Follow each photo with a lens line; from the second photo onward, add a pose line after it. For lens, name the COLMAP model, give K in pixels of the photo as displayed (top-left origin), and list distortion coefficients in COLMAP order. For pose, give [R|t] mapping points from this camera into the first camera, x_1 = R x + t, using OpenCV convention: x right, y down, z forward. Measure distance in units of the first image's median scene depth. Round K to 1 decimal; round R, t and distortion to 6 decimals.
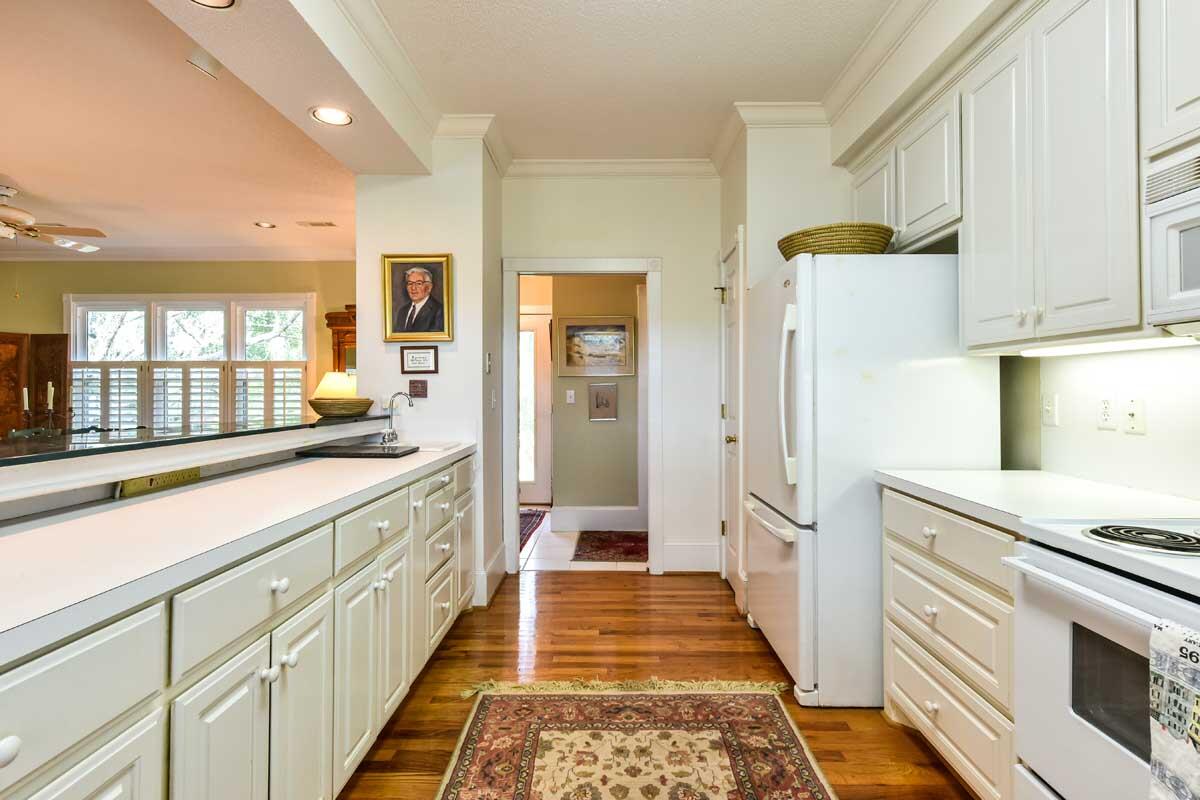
lens RADIAL K [[570.2, 0, 604.9], [0, 570.2, 385.8], [0, 0, 1]] dist [0.004025, -0.000768]
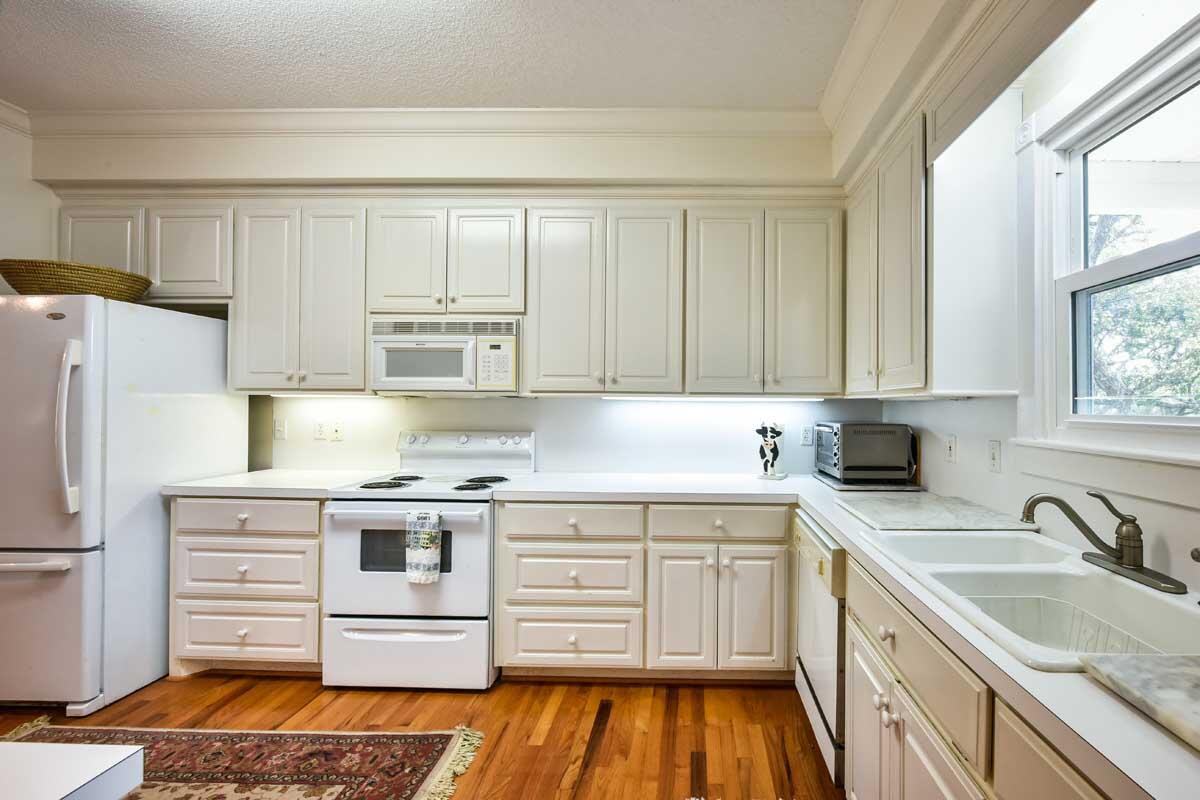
lens RADIAL K [[491.1, 0, 670.6], [0, 491.1, 403.2], [0, 0, 1]] dist [0.001419, 0.000143]
pose [[0.008106, 0.007396, 0.999940, -0.681921], [-0.016618, 0.999836, -0.007260, -0.046650], [-0.999829, -0.016558, 0.008228, -0.115421]]
